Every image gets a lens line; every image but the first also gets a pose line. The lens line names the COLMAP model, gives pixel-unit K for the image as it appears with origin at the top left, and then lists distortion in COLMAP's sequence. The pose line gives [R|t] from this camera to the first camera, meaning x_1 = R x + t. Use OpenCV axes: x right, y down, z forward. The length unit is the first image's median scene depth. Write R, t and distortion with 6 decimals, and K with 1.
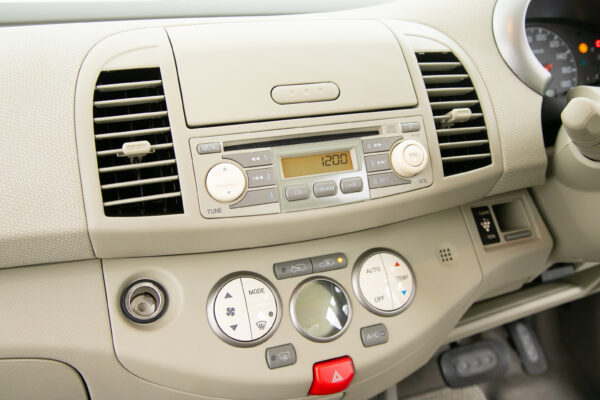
lens RADIAL K [[598.4, 0, 299.3], [0, 598.4, 197.9], [0, 0, 1]] dist [-0.013593, 0.000000]
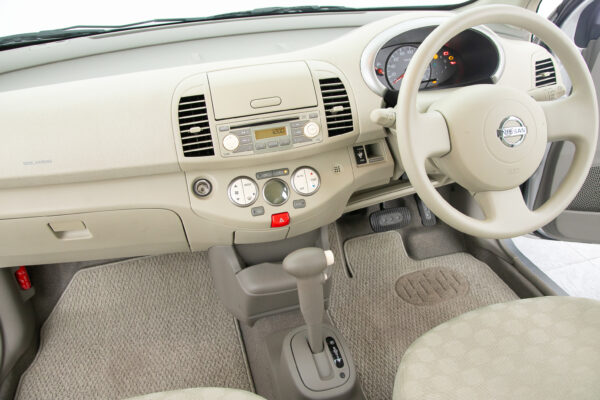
lens RADIAL K [[480.1, 0, 301.5], [0, 480.1, 201.9], [0, 0, 1]] dist [-0.120209, -0.001585]
pose [[0.994345, 0.030720, -0.101658, 0.339485], [-0.006099, 0.972187, 0.234128, -0.227462], [0.106023, -0.232184, 0.966876, -0.848501]]
